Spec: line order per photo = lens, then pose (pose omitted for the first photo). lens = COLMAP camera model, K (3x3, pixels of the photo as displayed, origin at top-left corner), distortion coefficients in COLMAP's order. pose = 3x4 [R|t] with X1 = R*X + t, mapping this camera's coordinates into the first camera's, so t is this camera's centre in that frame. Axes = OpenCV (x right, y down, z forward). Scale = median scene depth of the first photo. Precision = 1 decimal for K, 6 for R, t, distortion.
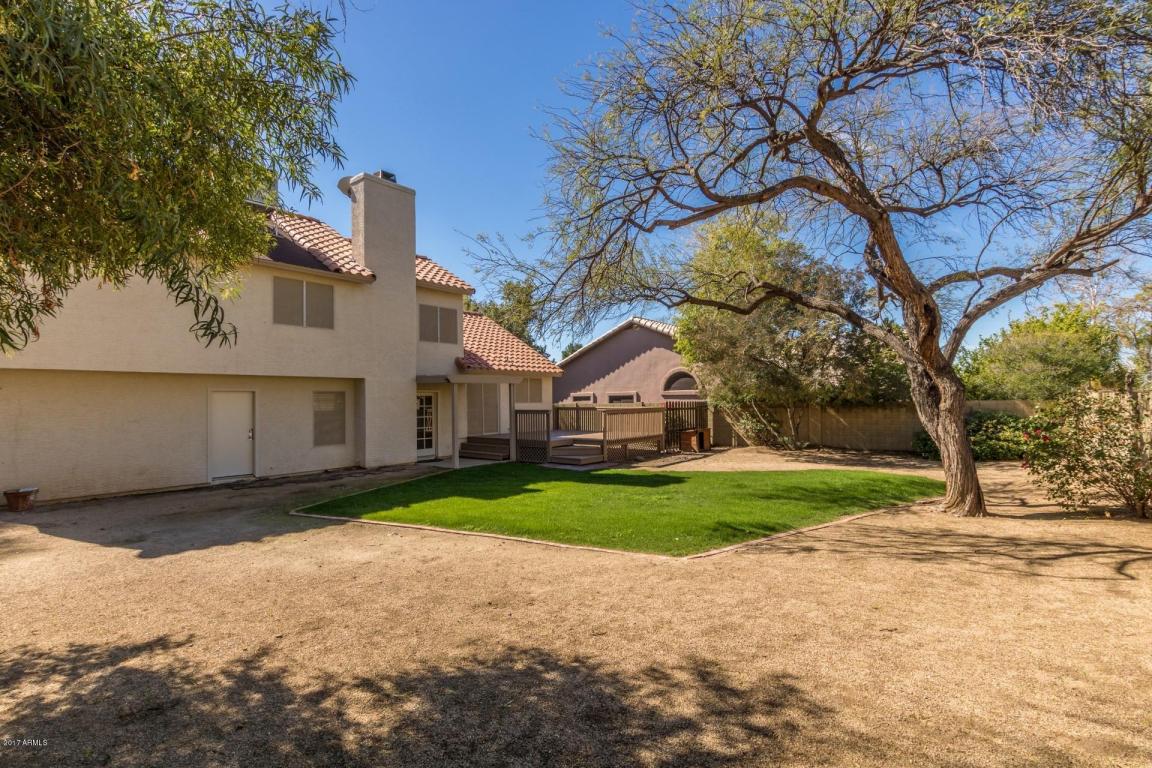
lens RADIAL K [[528.5, 0, 582.1], [0, 528.5, 394.1], [0, 0, 1]] dist [0.004414, -0.000856]
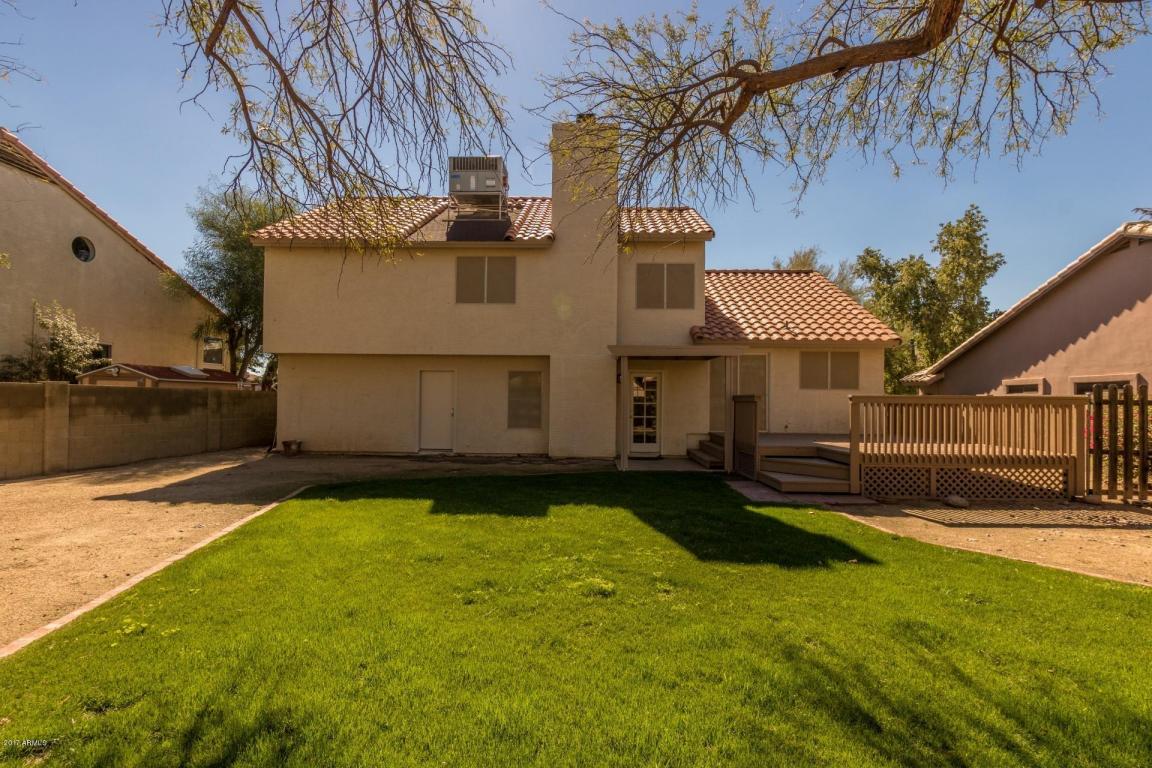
lens RADIAL K [[528.5, 0, 582.1], [0, 528.5, 394.1], [0, 0, 1]] dist [0.004414, -0.000856]
pose [[0.604944, 0.008828, -0.796219, 0.282237], [-0.007687, 0.999957, 0.005246, 0.025725], [0.796231, 0.002947, 0.604985, 0.435236]]
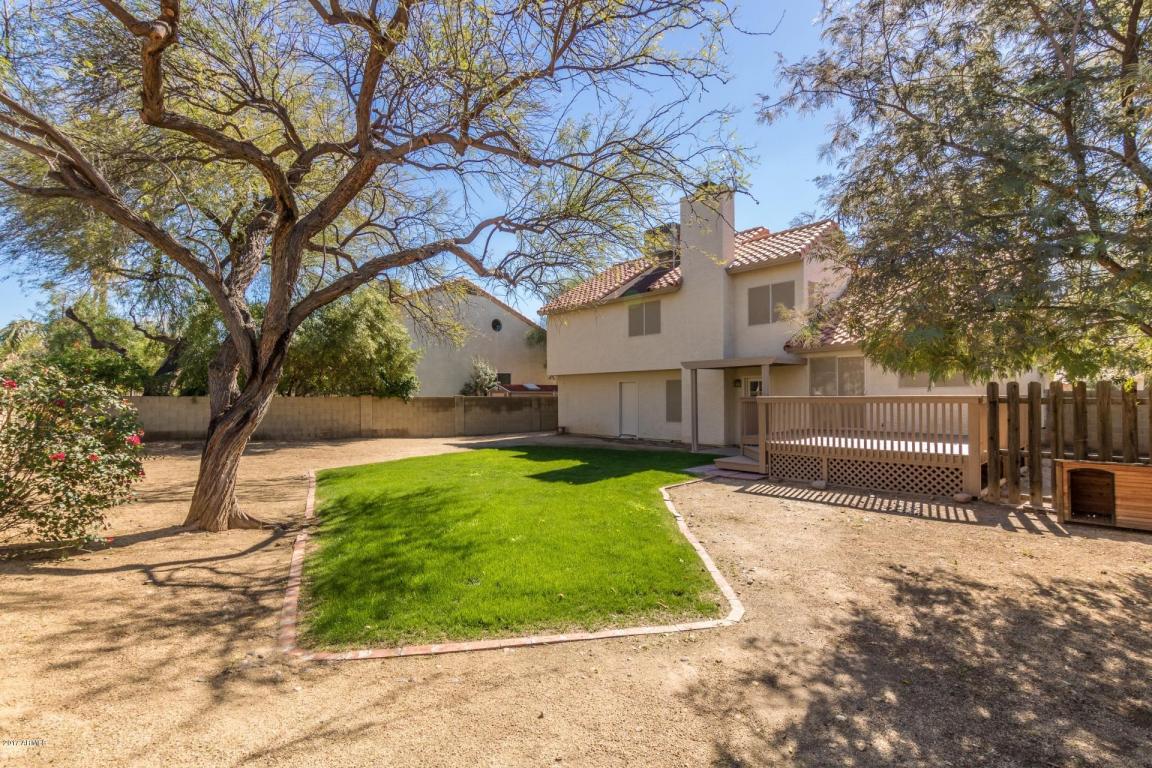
lens RADIAL K [[528.5, 0, 582.1], [0, 528.5, 394.1], [0, 0, 1]] dist [0.004414, -0.000856]
pose [[-0.153438, 0.007041, -0.988133, 0.706535], [0.020760, 0.999777, 0.003901, 0.016581], [0.987940, -0.019915, -0.153550, 0.824455]]
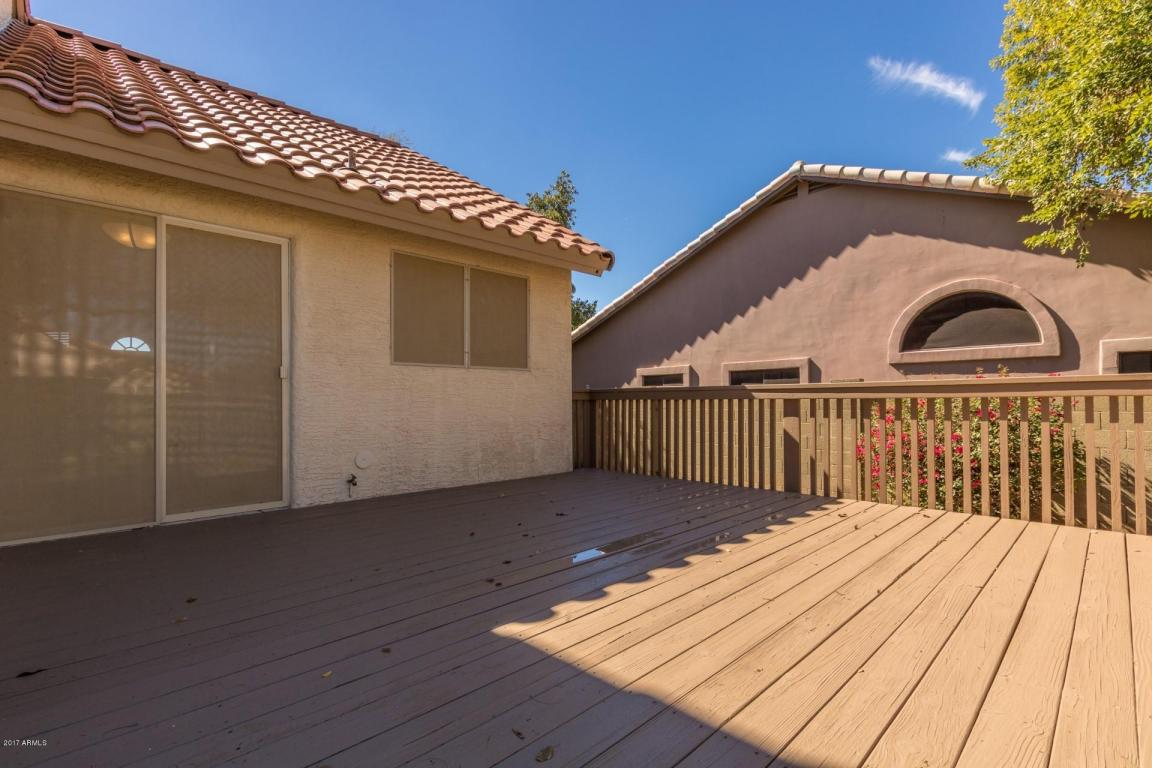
lens RADIAL K [[528.5, 0, 582.1], [0, 528.5, 394.1], [0, 0, 1]] dist [0.004414, -0.000856]
pose [[0.991465, 0.004132, -0.130306, -0.017231], [-0.004208, 0.999991, -0.000311, 0.035101], [0.130304, 0.000856, 0.991474, 0.915110]]
